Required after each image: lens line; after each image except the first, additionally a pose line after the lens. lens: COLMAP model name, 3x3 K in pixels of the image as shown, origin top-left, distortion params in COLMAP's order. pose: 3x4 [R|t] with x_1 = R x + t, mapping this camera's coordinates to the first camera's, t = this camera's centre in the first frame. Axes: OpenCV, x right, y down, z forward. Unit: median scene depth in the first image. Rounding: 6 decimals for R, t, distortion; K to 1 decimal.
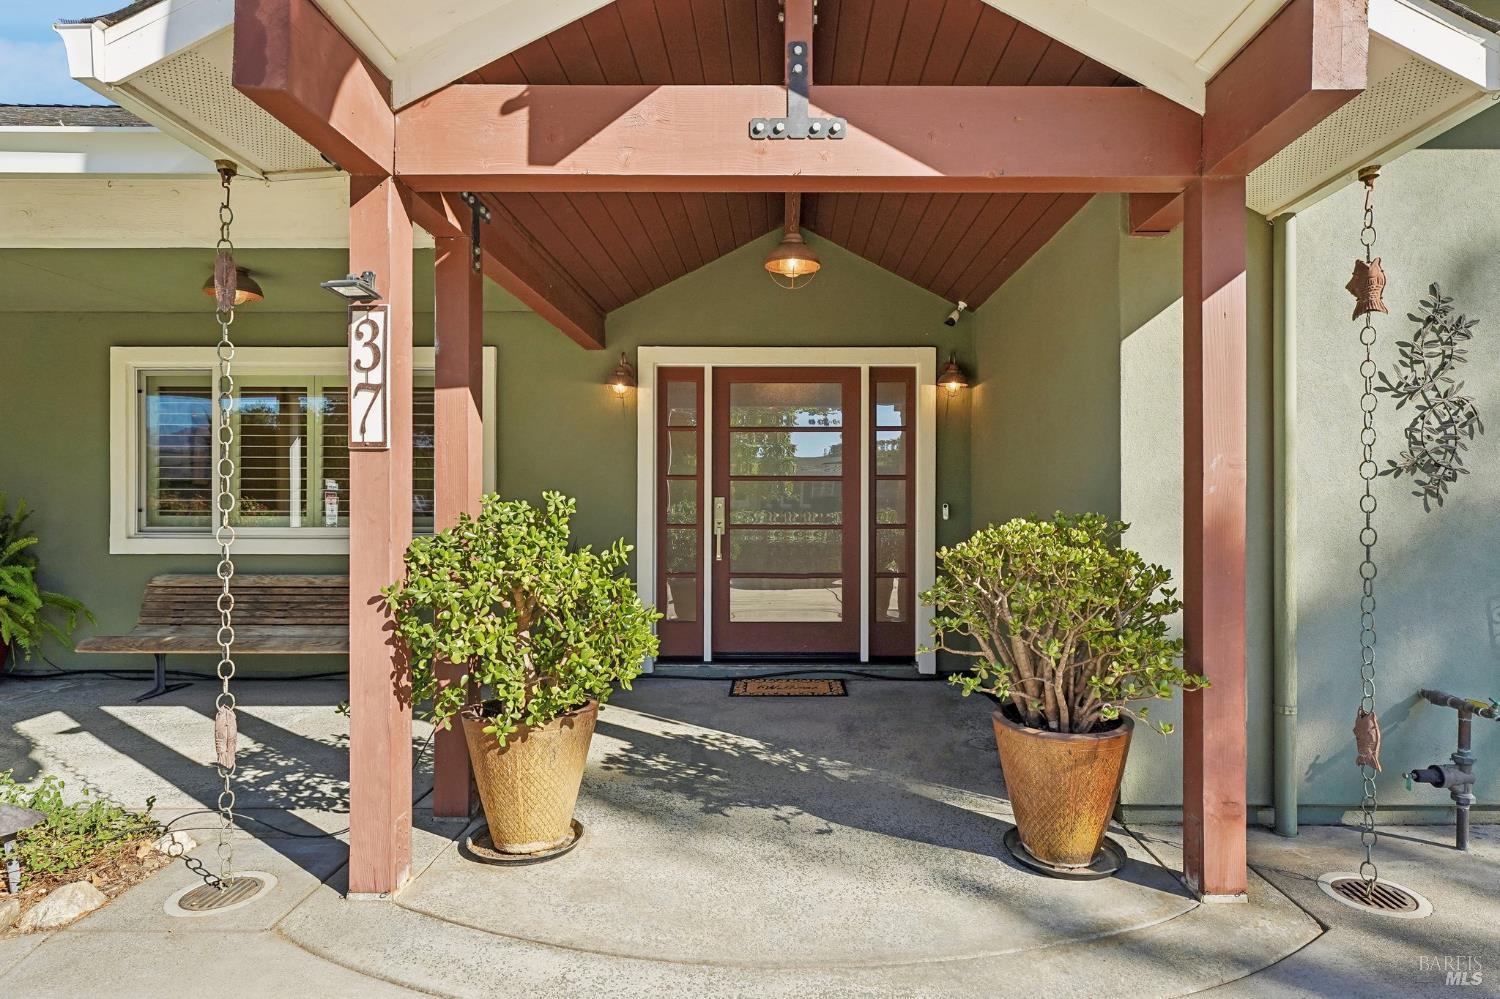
lens RADIAL K [[846.1, 0, 756.5], [0, 846.1, 508.9], [0, 0, 1]] dist [0.004385, -0.000423]
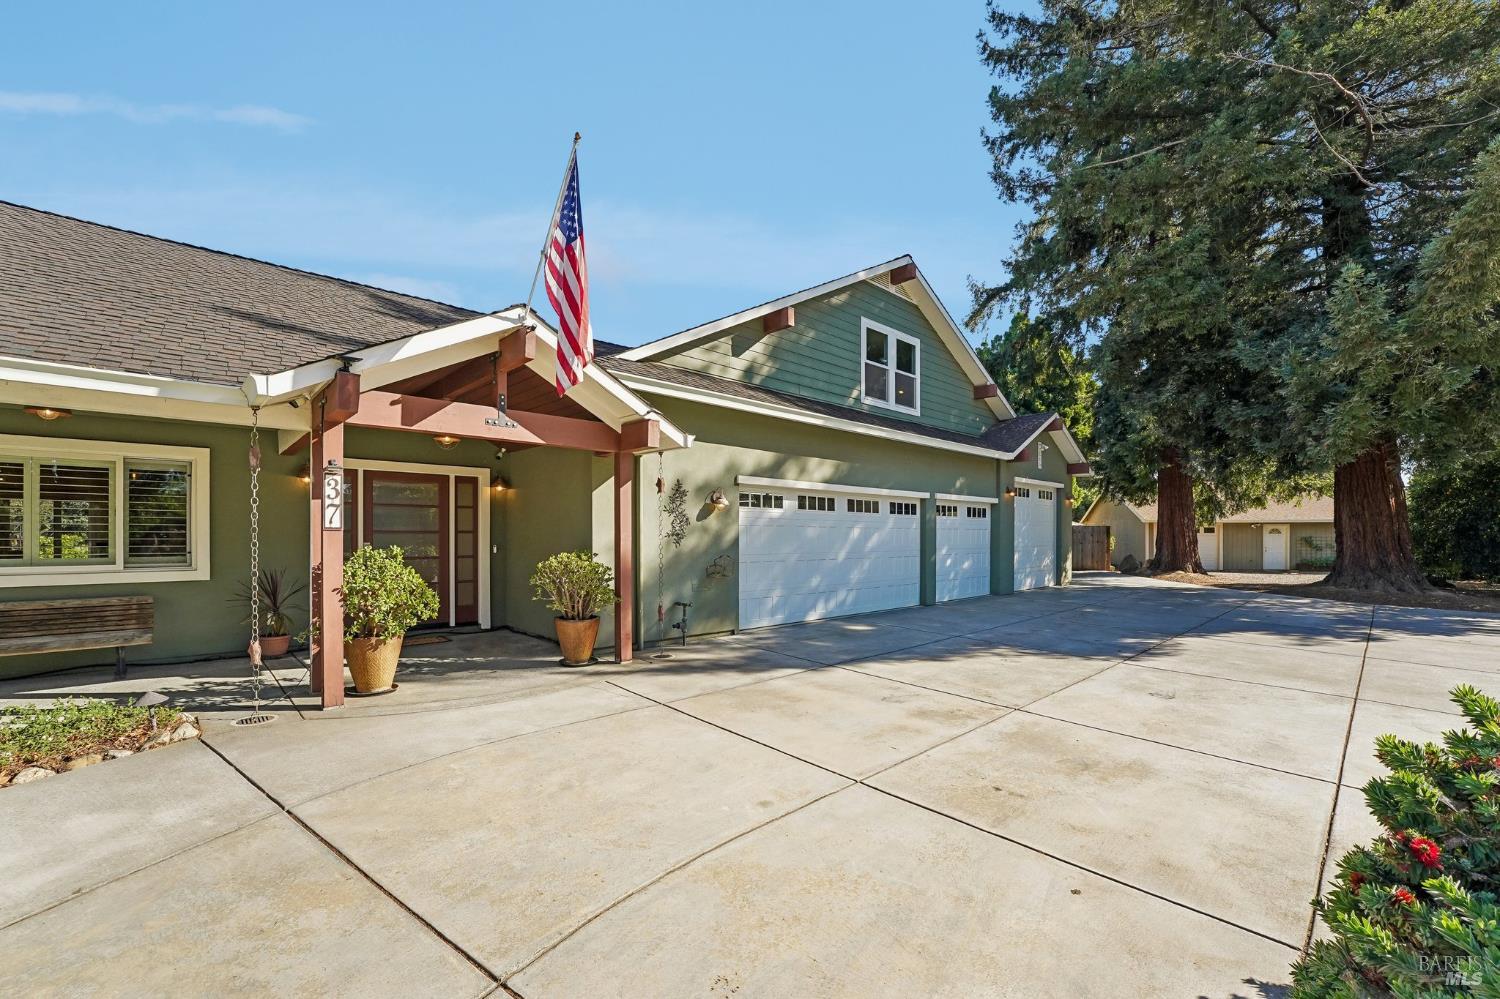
lens RADIAL K [[601.2, 0, 748.3], [0, 601.2, 539.0], [0, 0, 1]] dist [-0.003576, -0.000155]
pose [[0.726917, -0.002398, 0.686721, -0.676504], [0.005639, 0.999981, -0.002477, -0.027508], [-0.686702, 0.005673, 0.726917, -0.986021]]
